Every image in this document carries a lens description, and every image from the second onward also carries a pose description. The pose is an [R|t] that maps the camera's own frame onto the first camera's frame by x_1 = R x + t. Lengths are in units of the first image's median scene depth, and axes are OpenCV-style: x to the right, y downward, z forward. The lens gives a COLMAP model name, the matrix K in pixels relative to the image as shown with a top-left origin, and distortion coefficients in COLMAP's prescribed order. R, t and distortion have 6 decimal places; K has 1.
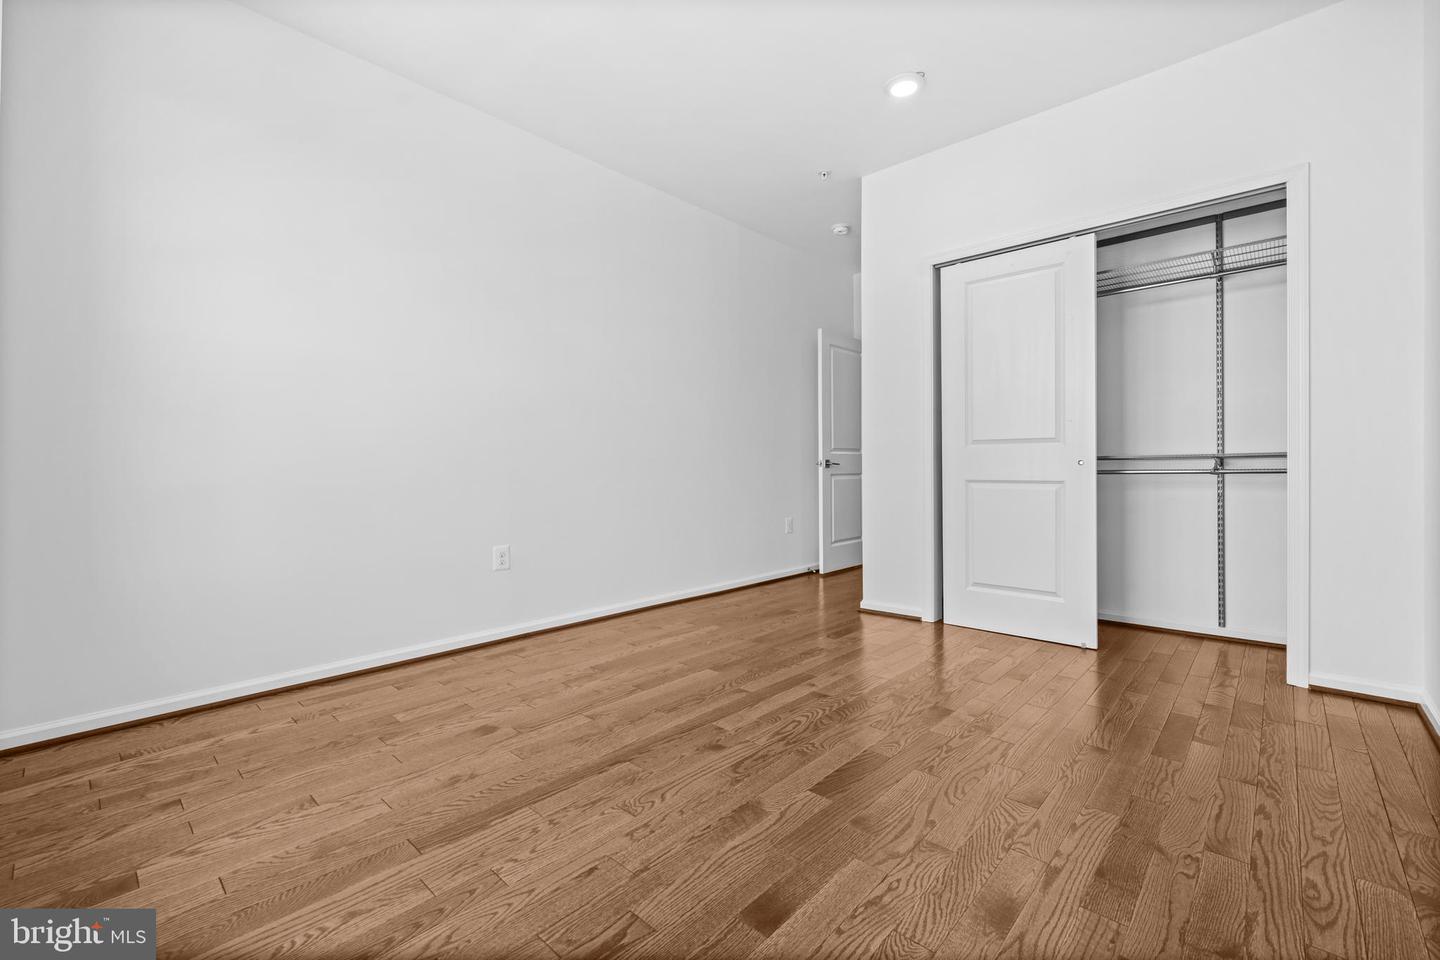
lens RADIAL K [[610.1, 0, 719.4], [0, 610.1, 475.6], [0, 0, 1]] dist [0.000176, -0.000037]
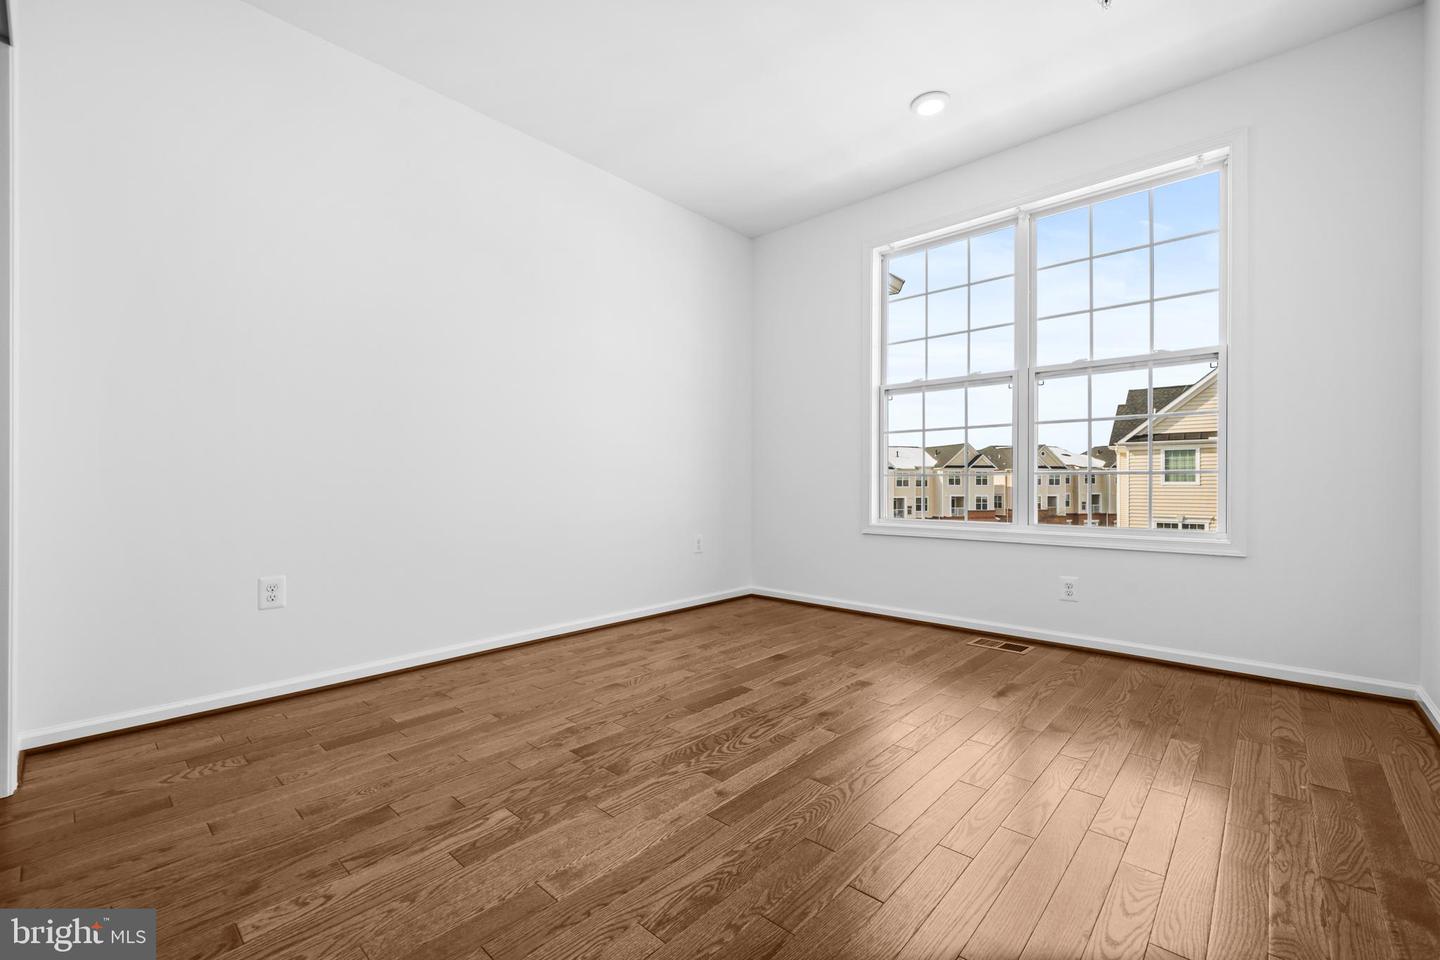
lens RADIAL K [[610.1, 0, 720.5], [0, 610.1, 480.4], [0, 0, 1]] dist [0.000176, -0.000037]
pose [[-0.999980, 0.005355, -0.003214, 0.183850], [0.005338, 0.999972, 0.005246, -0.005296], [0.003242, 0.005229, -0.999981, 2.008080]]
